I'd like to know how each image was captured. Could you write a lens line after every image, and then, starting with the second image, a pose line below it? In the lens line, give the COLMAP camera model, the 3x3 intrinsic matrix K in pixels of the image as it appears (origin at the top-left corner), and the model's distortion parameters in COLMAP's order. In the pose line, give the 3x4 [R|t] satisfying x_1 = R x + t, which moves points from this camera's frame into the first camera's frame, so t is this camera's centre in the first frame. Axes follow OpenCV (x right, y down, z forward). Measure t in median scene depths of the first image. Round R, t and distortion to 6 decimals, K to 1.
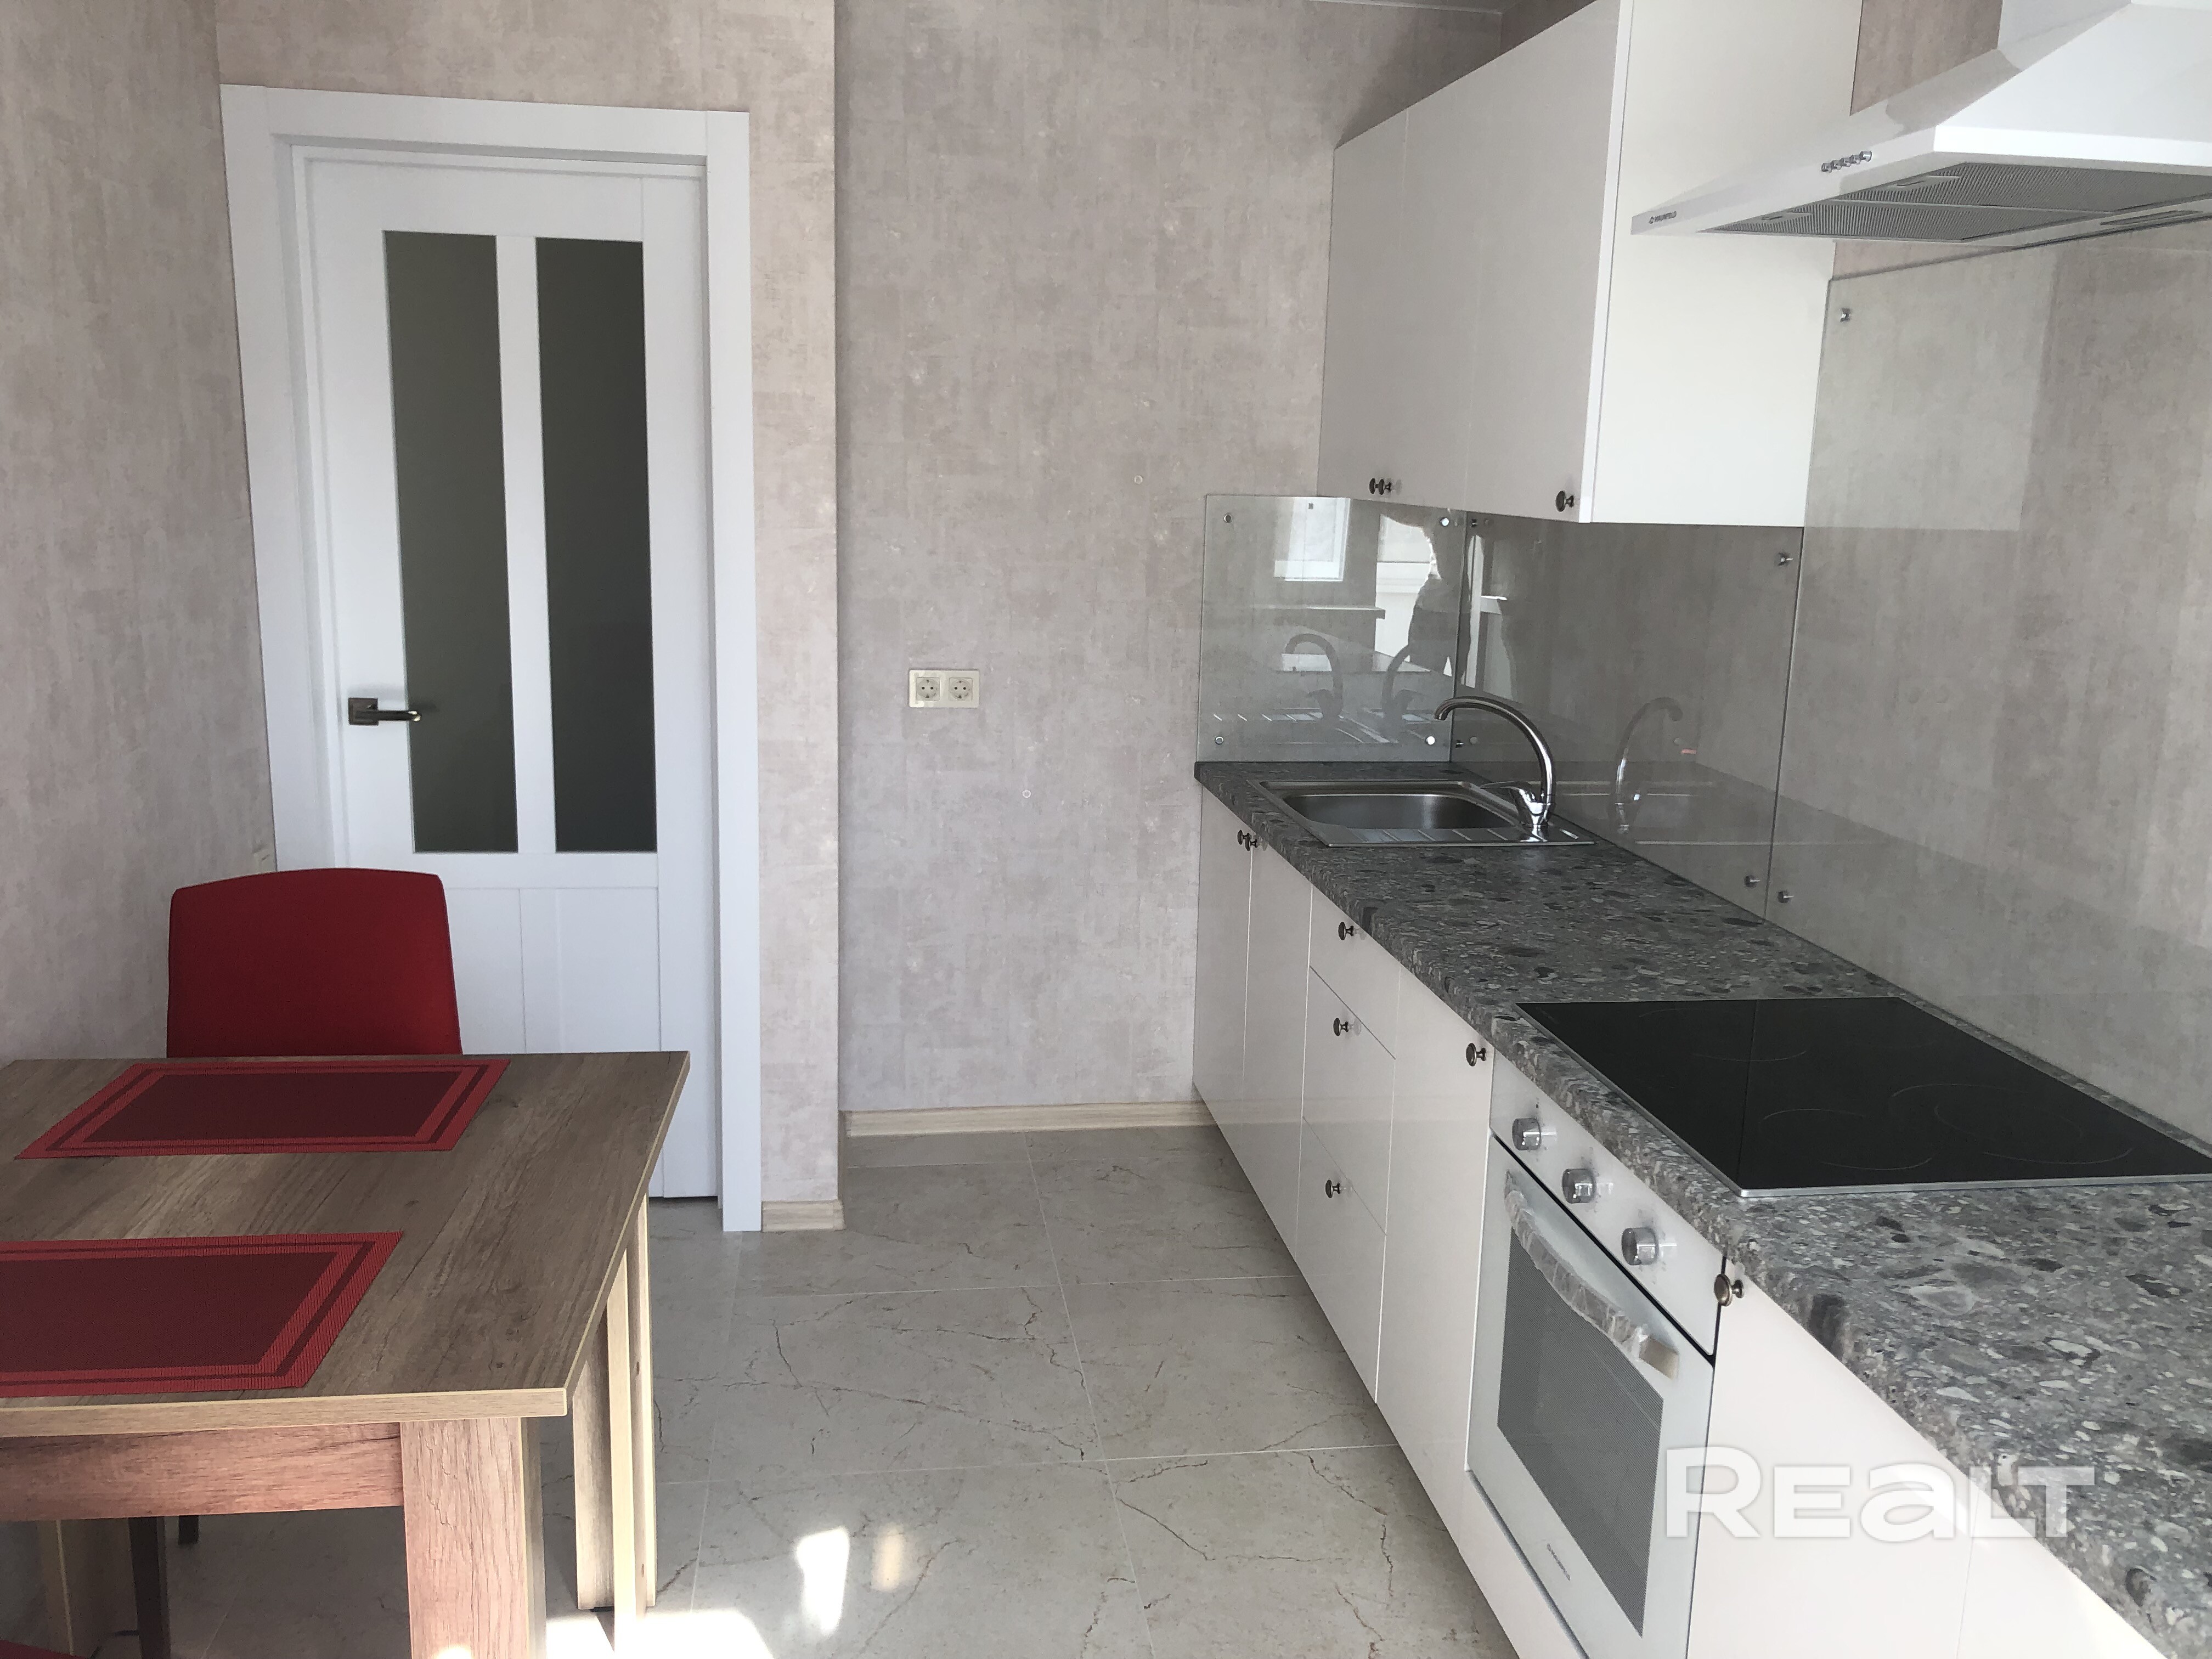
lens RADIAL K [[1828.4, 0, 1117.8], [0, 1828.4, 822.2], [0, 0, 1]] dist [0.039743, 0.002419]
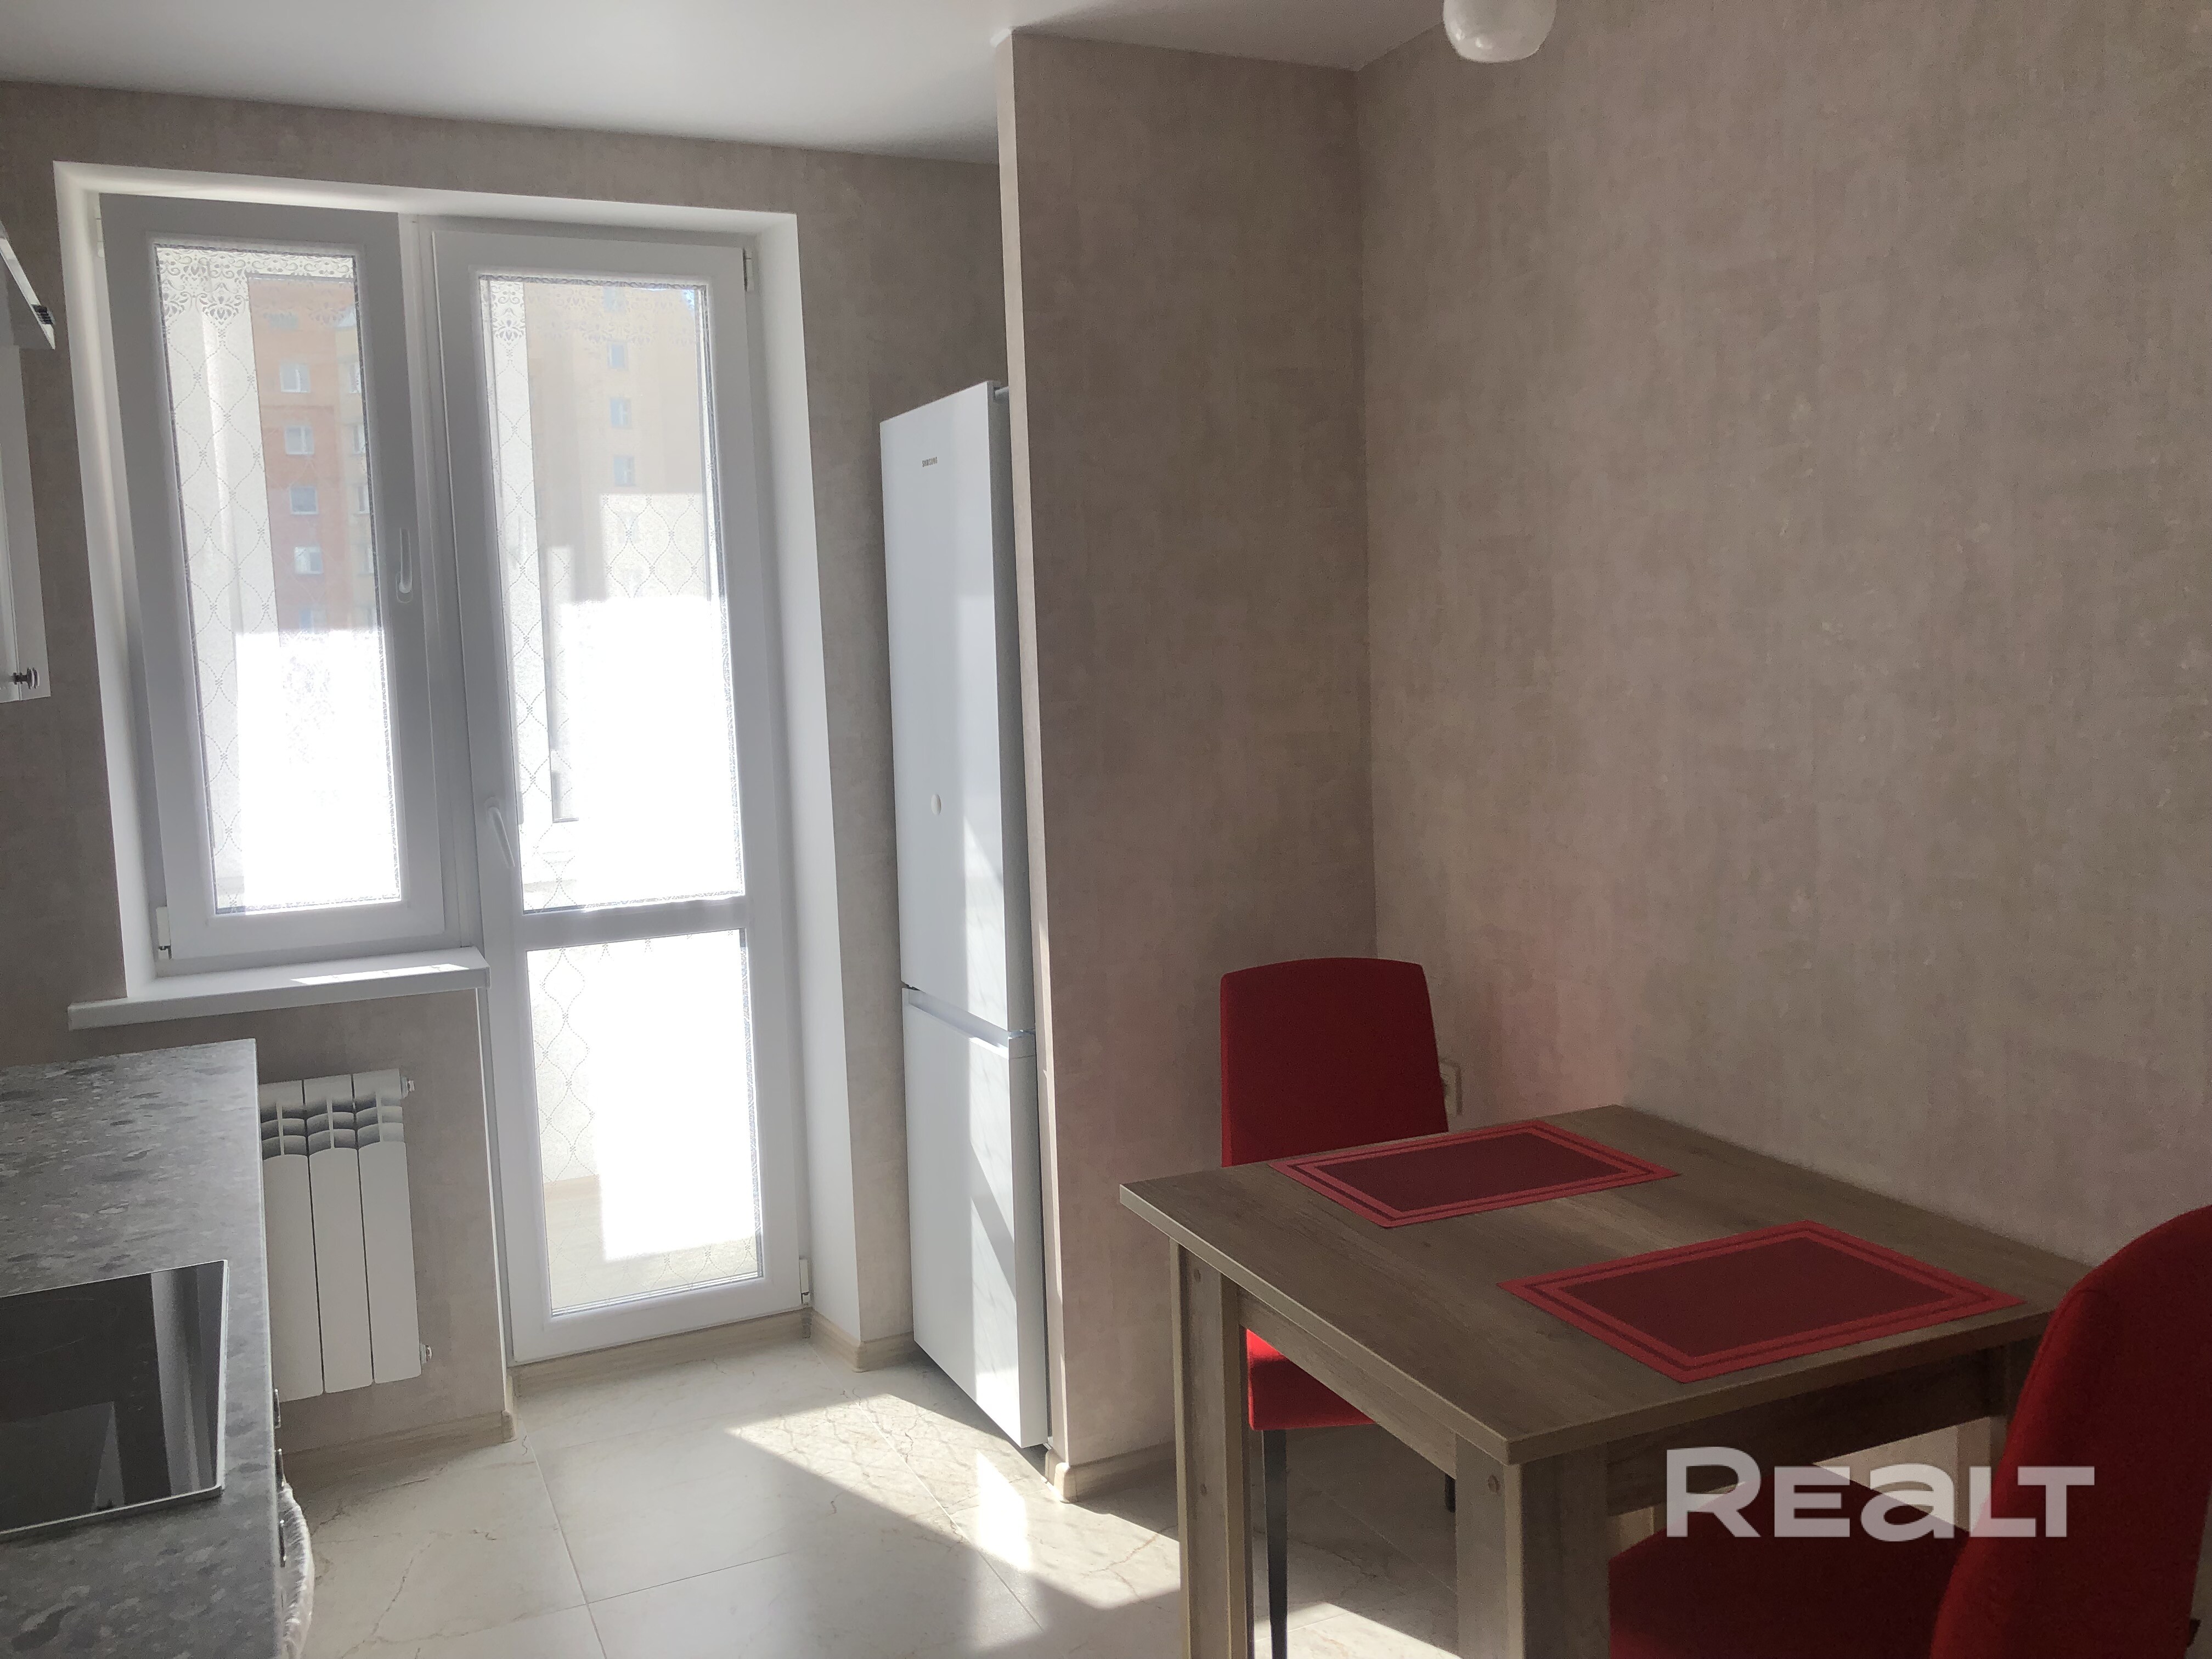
lens RADIAL K [[1828.4, 0, 1117.8], [0, 1828.4, 822.2], [0, 0, 1]] dist [0.039743, 0.002419]
pose [[-0.956982, 0.040479, -0.287308, 0.113668], [-0.043937, 0.958582, 0.281406, -0.341698], [0.286800, 0.281924, -0.915568, 1.820626]]
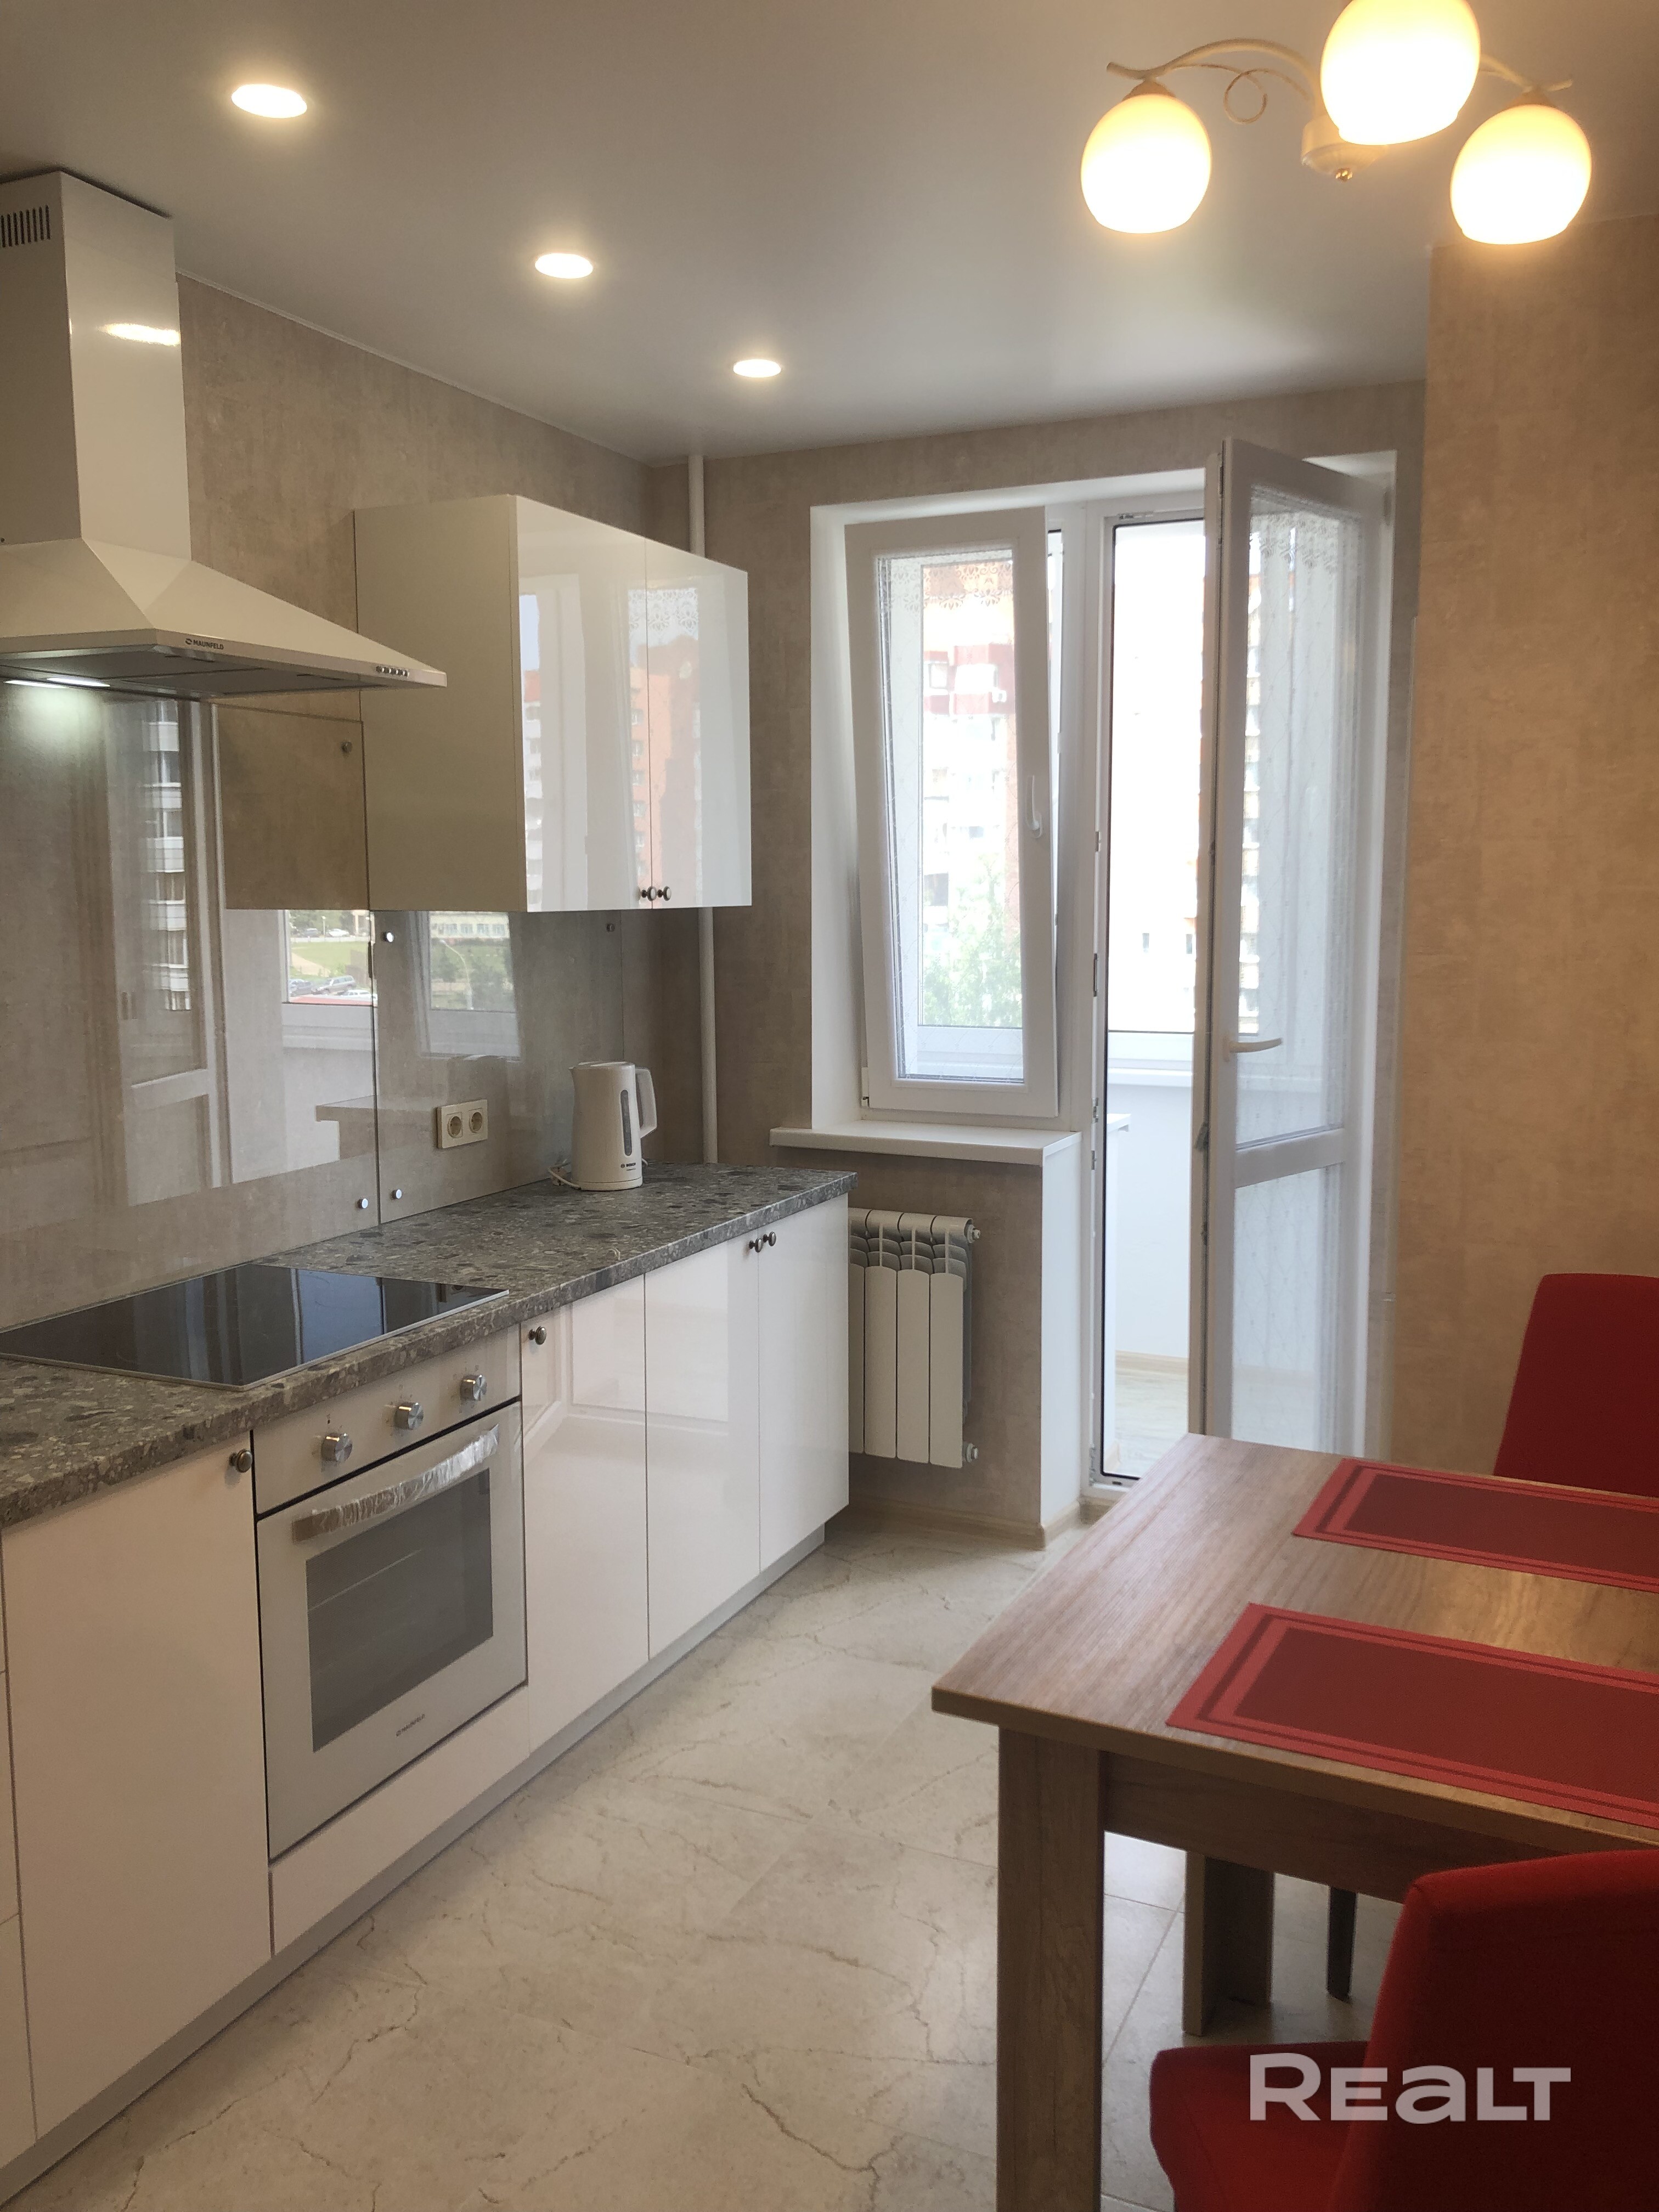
lens RADIAL K [[1828.4, 0, 829.5], [0, 1828.4, 1106.0], [0, 0, 1]] dist [0.039743, 0.002419]
pose [[-0.838621, -0.089495, 0.537313, -0.677380], [0.092191, 0.948861, 0.301932, -0.374604], [-0.536857, 0.302742, -0.787485, 1.815070]]
